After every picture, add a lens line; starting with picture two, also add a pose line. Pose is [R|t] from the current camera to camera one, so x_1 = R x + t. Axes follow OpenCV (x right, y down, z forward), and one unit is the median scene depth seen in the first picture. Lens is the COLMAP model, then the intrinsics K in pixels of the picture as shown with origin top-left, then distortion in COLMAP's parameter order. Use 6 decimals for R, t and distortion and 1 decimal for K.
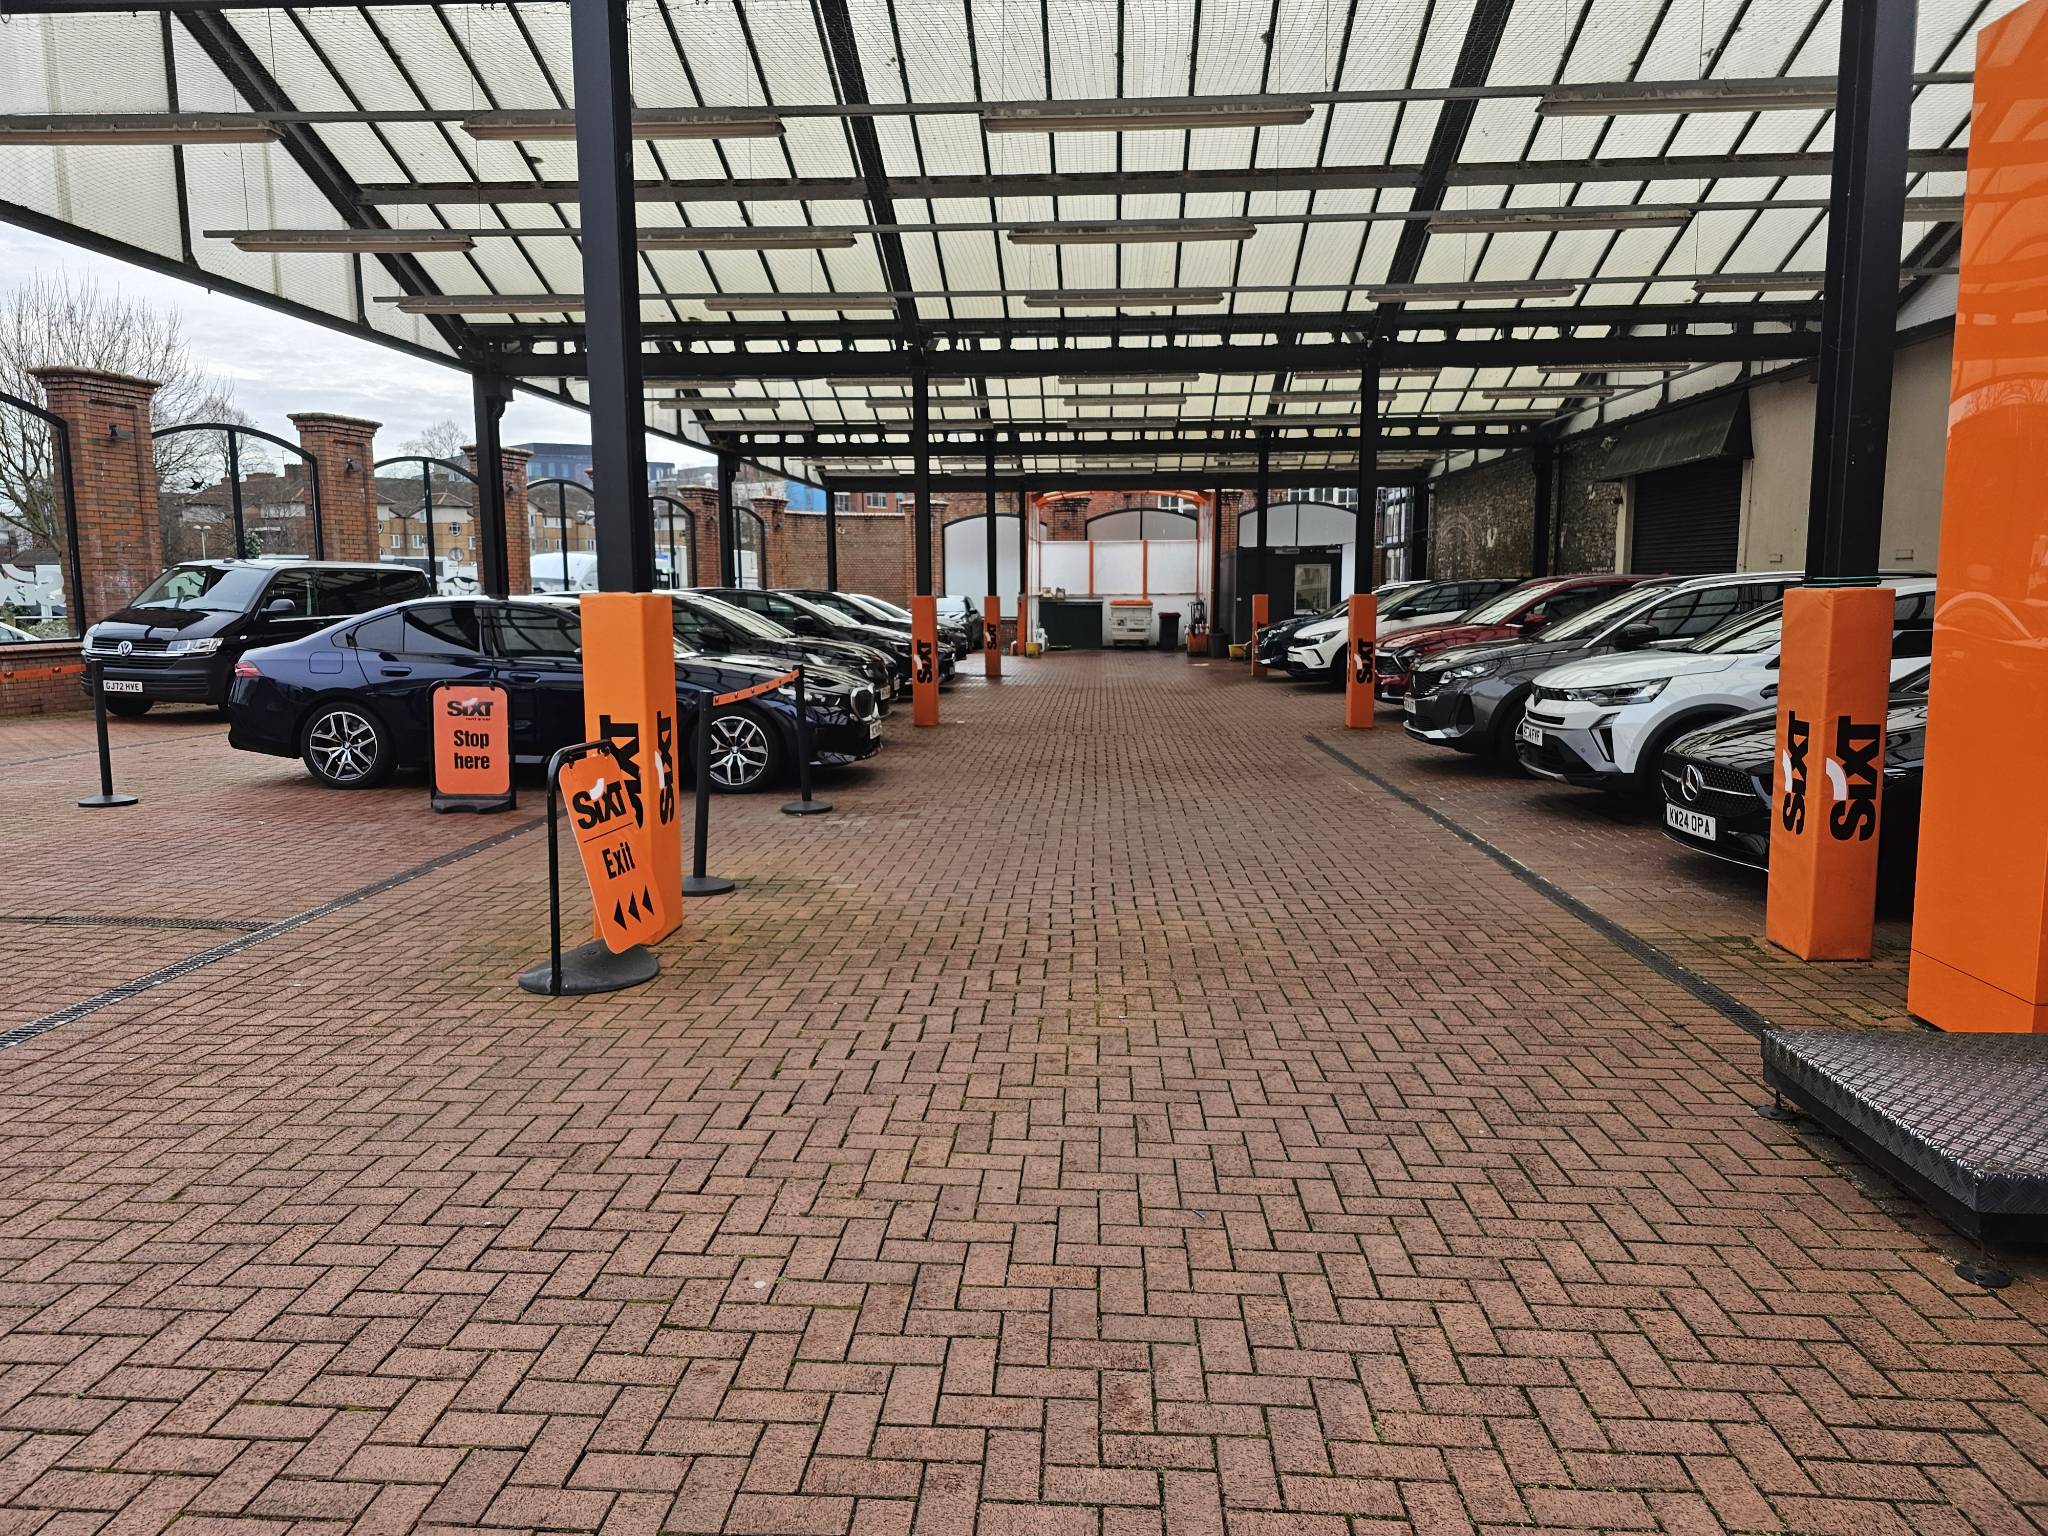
lens RADIAL K [[1405.6, 0, 1024.0], [0, 1405.6, 768.0], [0, 0, 1]] dist [0.039003, -0.021048]
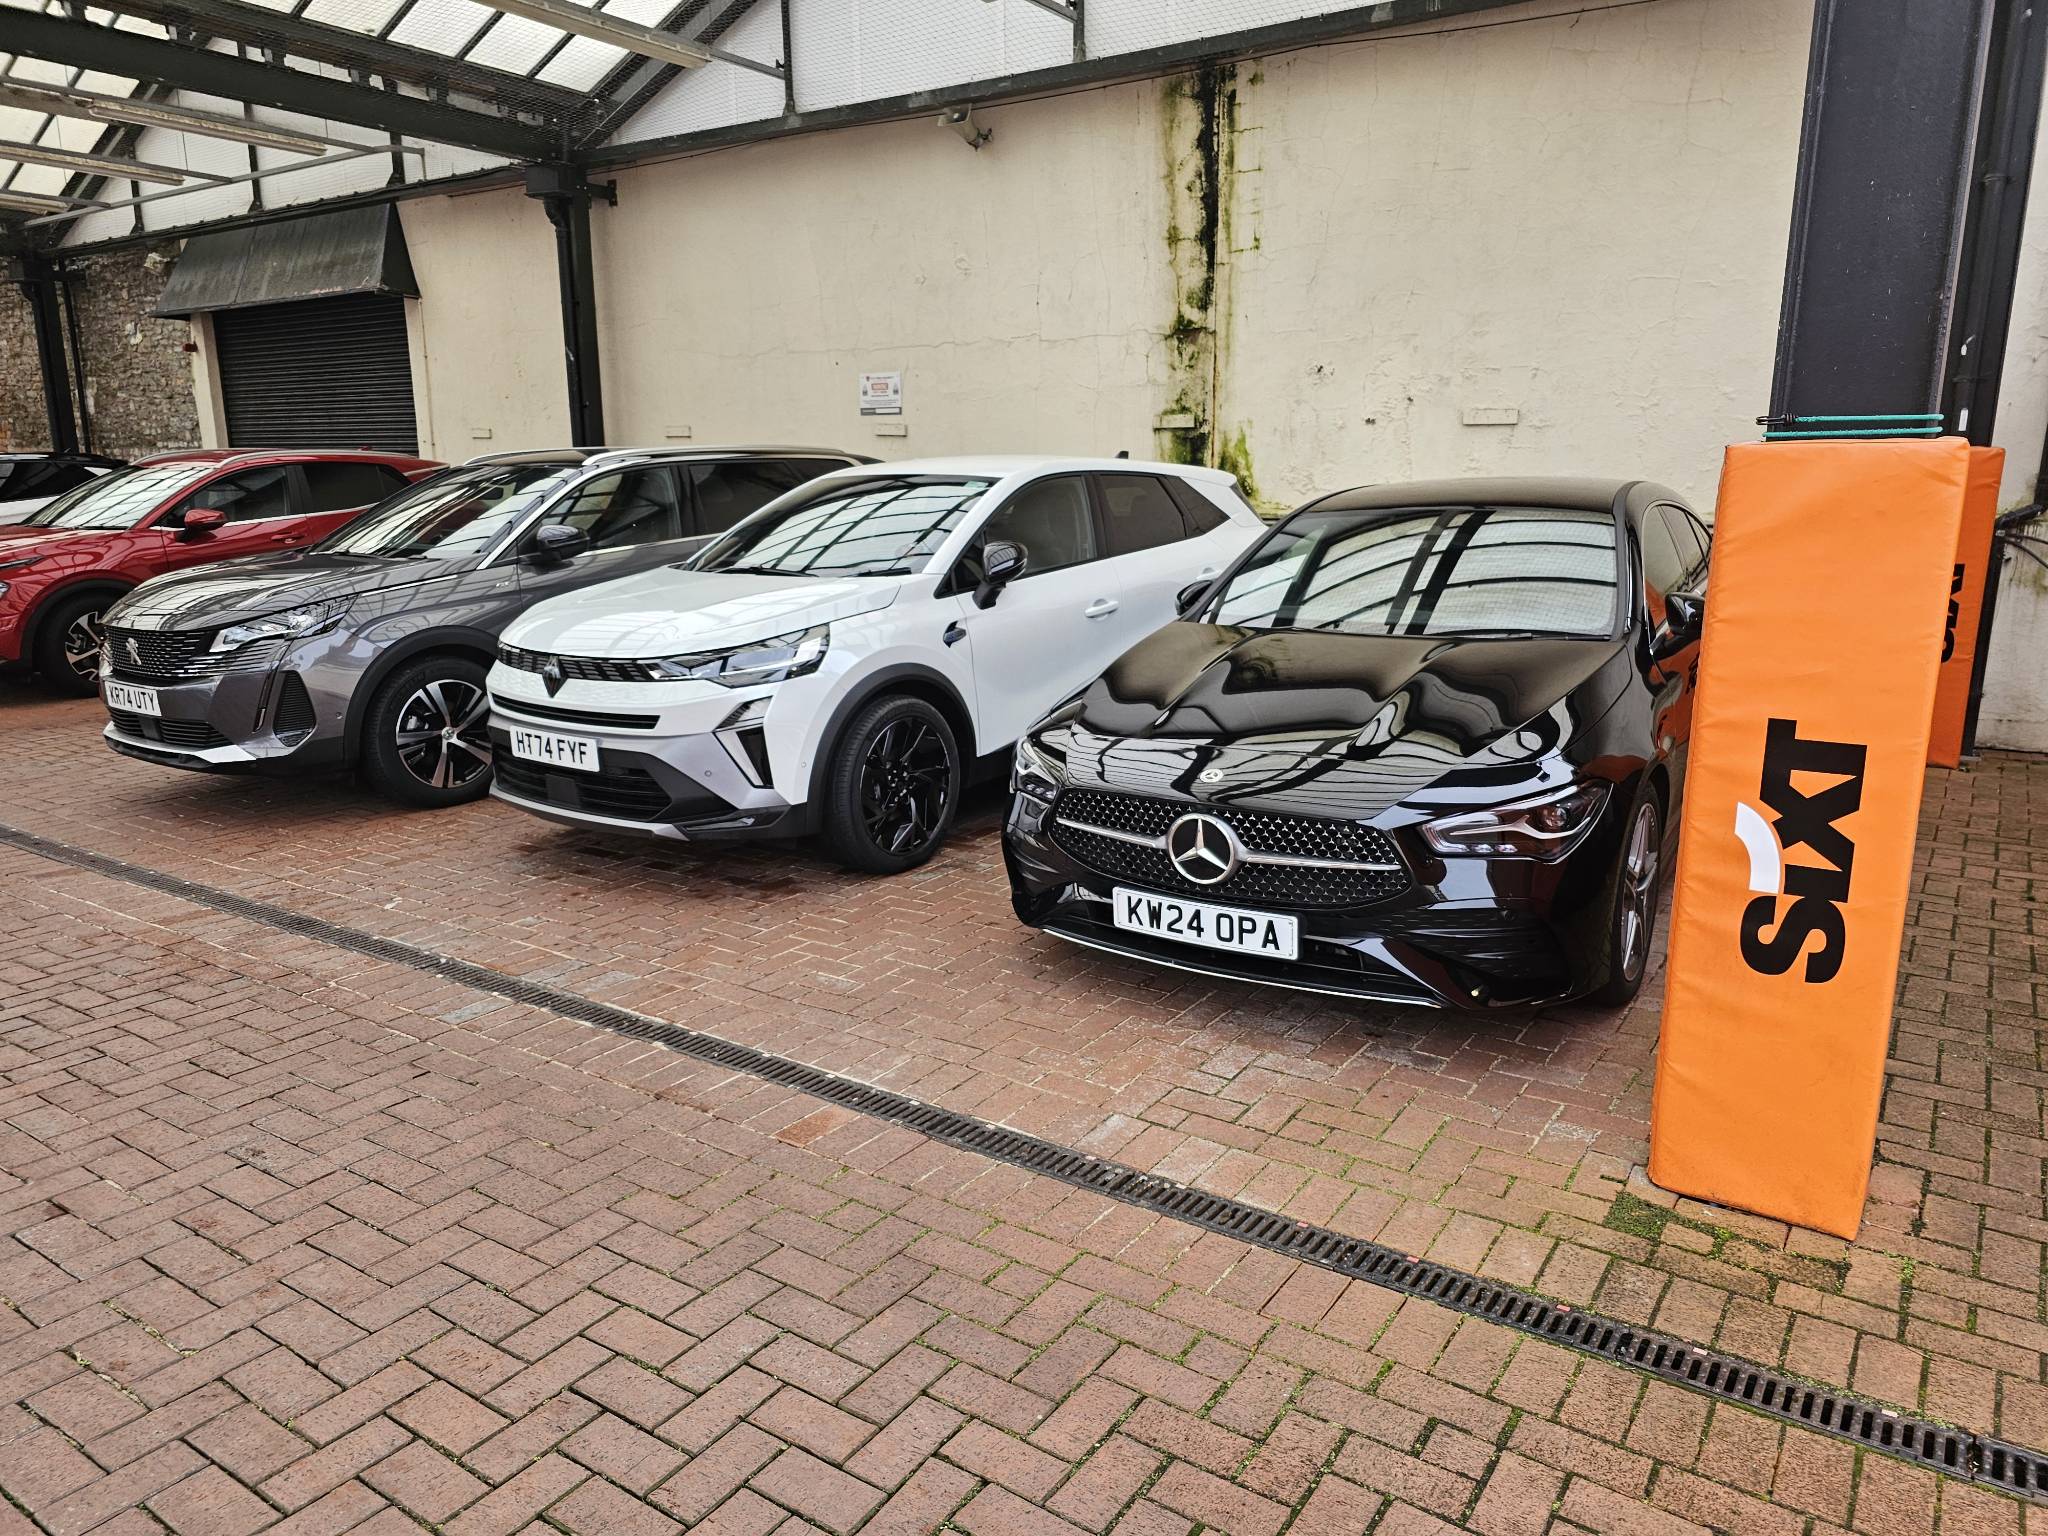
lens RADIAL K [[1405.6, 0, 1024.0], [0, 1405.6, 768.0], [0, 0, 1]] dist [0.039003, -0.021048]
pose [[0.527958, -0.171661, 0.831741, 0.011593], [0.108553, 0.984966, 0.134380, -0.039774], [-0.842304, 0.019341, 0.538655, 0.339273]]
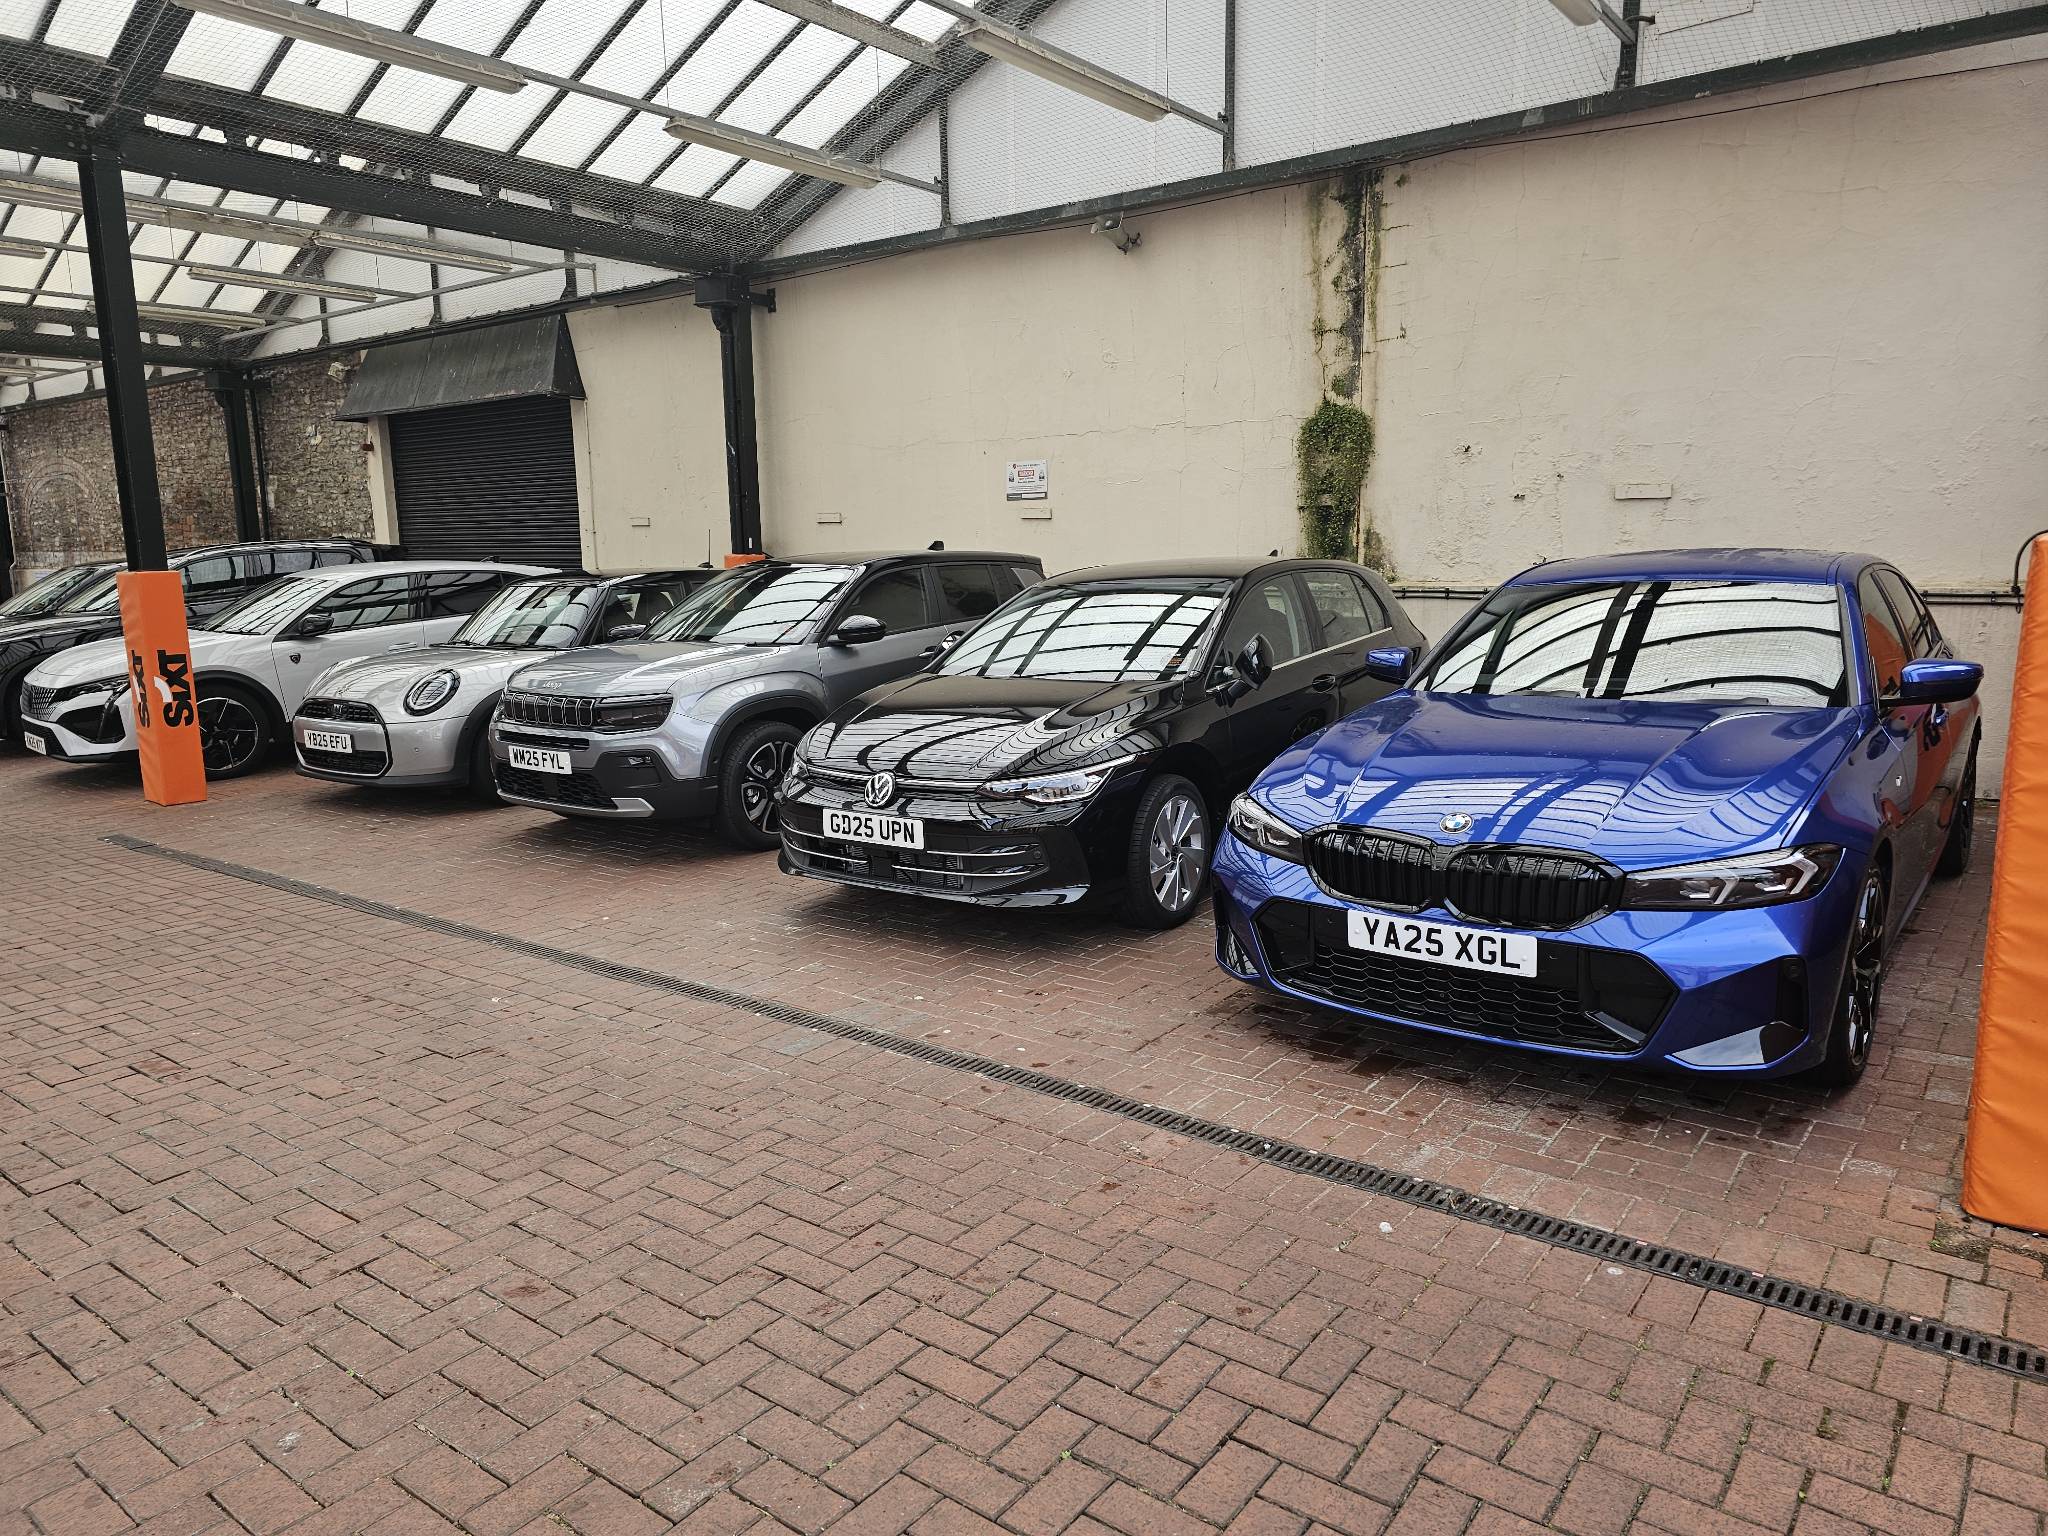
lens RADIAL K [[1385.3, 0, 980.4], [0, 1385.3, 769.9], [0, 0, 1]] dist [0.062380, -0.041637]
pose [[0.585830, -0.136507, 0.798855, -0.028751], [0.119174, 0.989507, 0.081690, -0.046550], [-0.801624, 0.047346, 0.595951, 0.358738]]
